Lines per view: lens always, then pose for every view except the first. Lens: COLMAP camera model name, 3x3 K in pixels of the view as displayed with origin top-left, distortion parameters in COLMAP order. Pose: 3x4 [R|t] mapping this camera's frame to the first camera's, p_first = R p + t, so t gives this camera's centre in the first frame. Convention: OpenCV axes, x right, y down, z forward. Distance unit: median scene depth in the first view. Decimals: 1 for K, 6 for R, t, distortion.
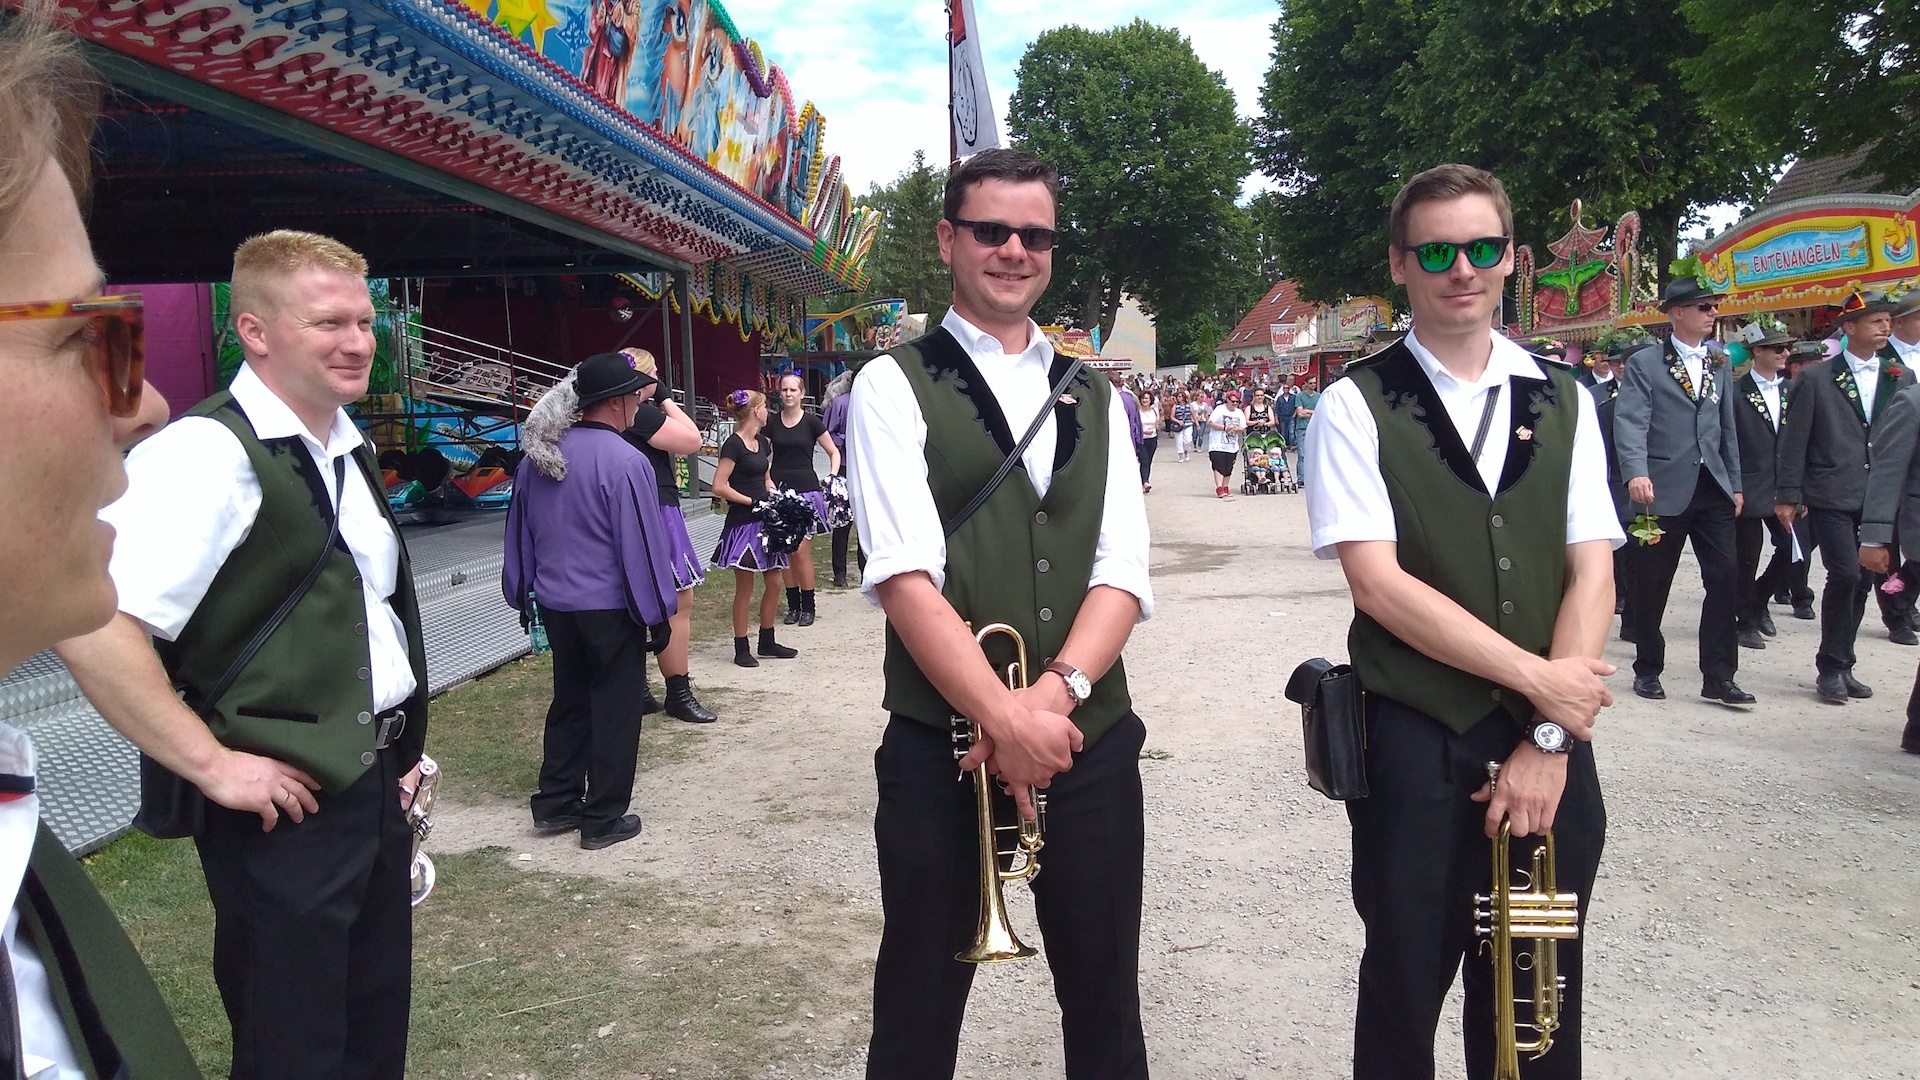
lens RADIAL K [[1597.9, 0, 954.7], [0, 1597.9, 550.9], [0, 0, 1]] dist [0.073905, -0.100686]
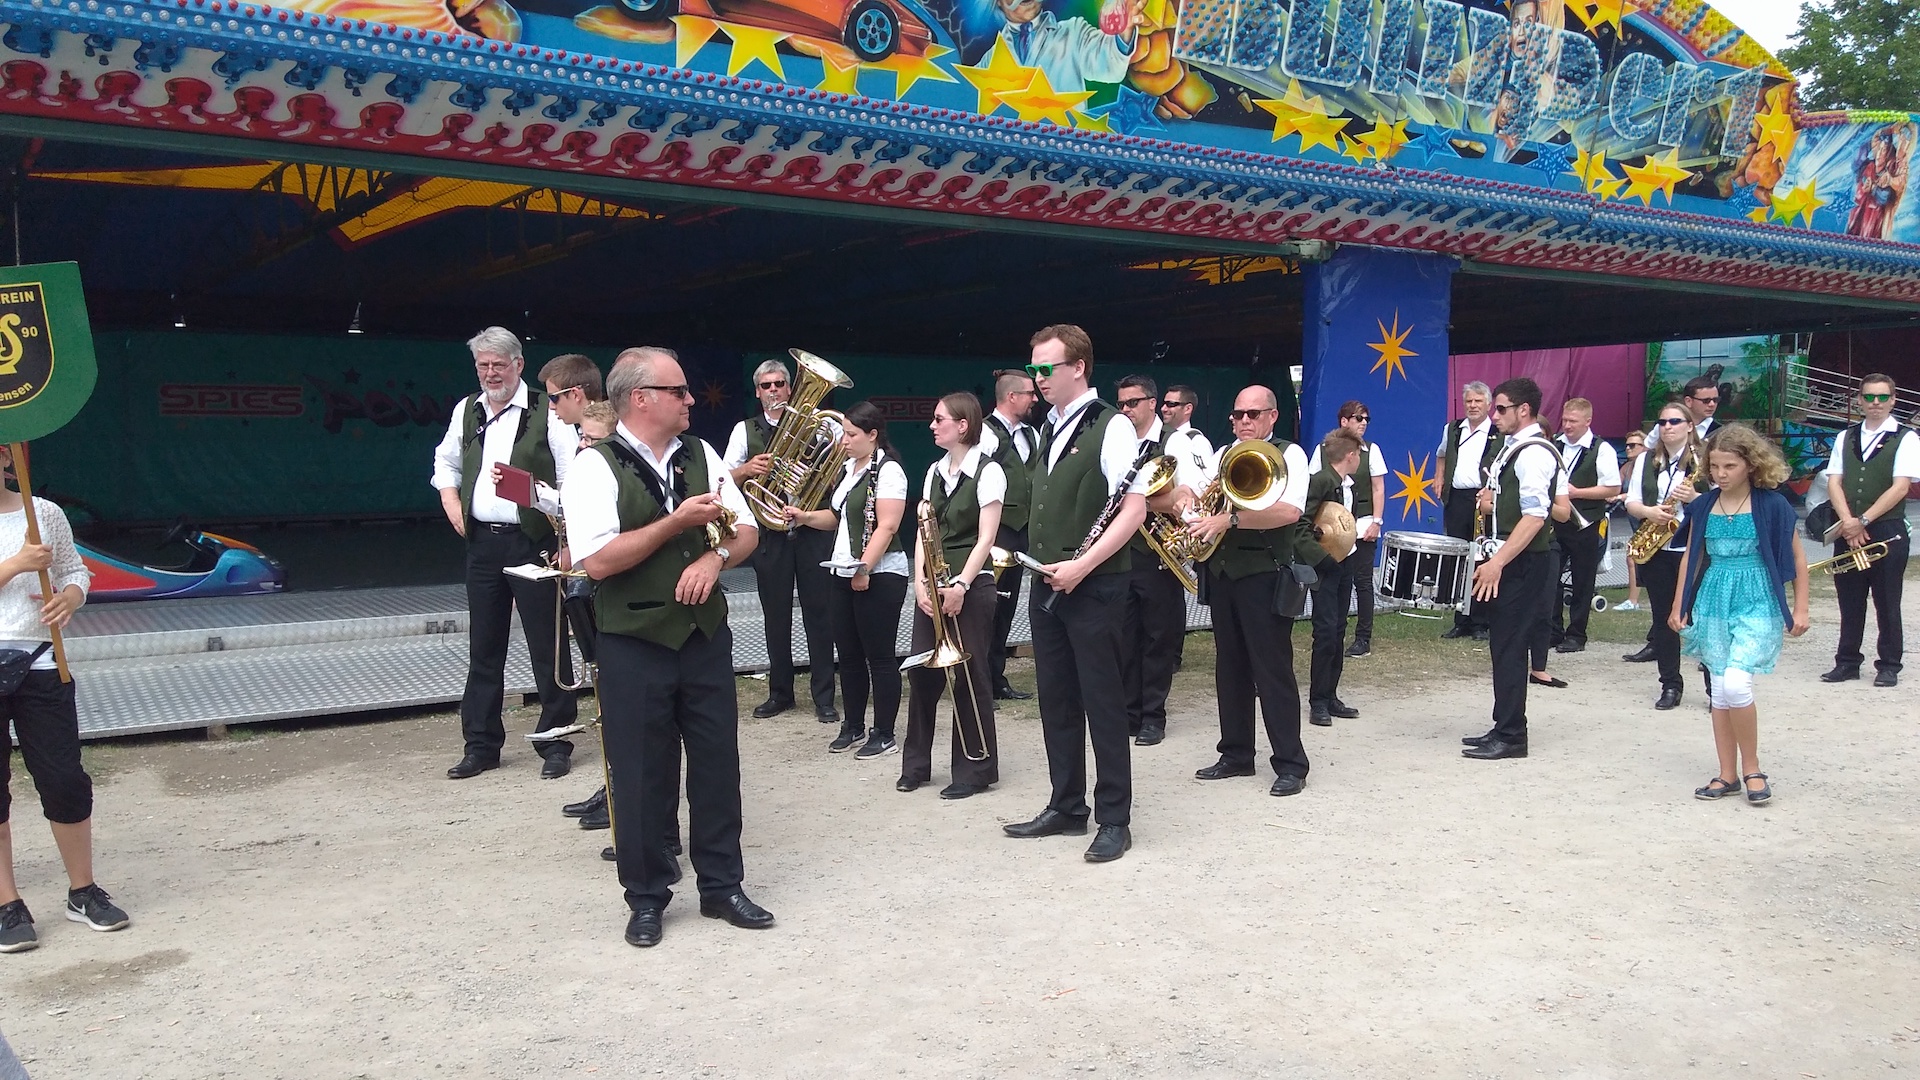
lens RADIAL K [[1606.1, 0, 960.0], [0, 1606.1, 540.0], [0, 0, 1]] dist [0.072237, -0.103898]
pose [[0.658989, 0.056764, -0.750007, 0.410036], [-0.069995, 0.997449, 0.013990, 0.055144], [0.748888, 0.043277, 0.661281, -0.706985]]
